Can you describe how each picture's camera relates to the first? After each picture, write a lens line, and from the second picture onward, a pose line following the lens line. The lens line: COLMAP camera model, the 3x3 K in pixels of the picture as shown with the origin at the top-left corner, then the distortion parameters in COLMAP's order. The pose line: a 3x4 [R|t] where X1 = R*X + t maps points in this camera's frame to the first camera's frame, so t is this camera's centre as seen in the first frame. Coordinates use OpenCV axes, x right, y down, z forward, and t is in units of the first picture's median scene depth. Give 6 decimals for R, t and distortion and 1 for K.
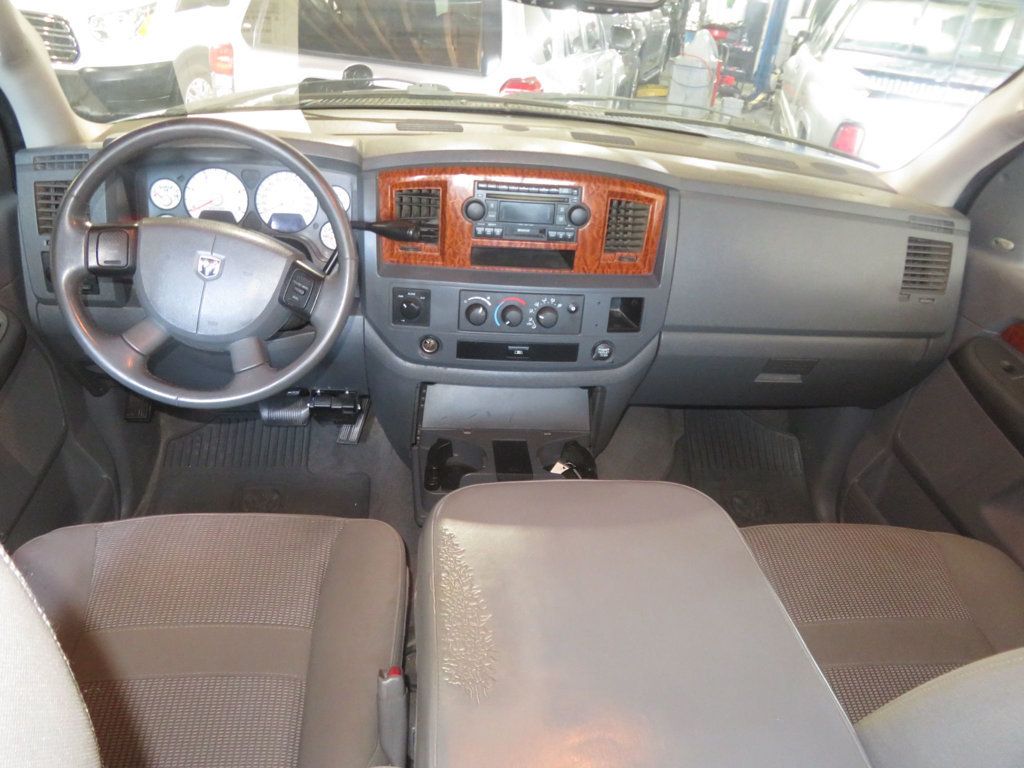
lens RADIAL K [[711.0, 0, 510.3], [0, 711.0, 380.0], [0, 0, 1]] dist [-0.017848, 0.001060]
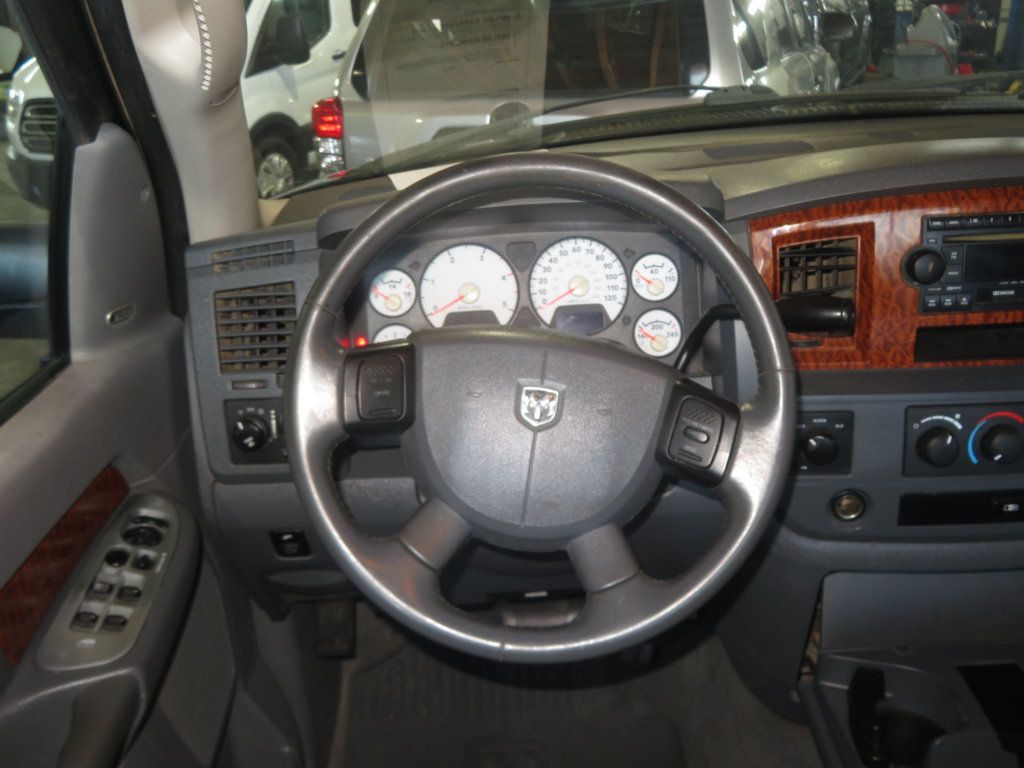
lens RADIAL K [[977.9, 0, 512.0], [0, 977.9, 384.0], [0, 0, 1]] dist [0.003858, 0.019671]
pose [[0.983569, -0.084440, -0.159567, -0.254964], [0.061773, 0.987933, -0.142028, -0.053172], [0.169635, 0.129837, 0.976917, 0.180770]]
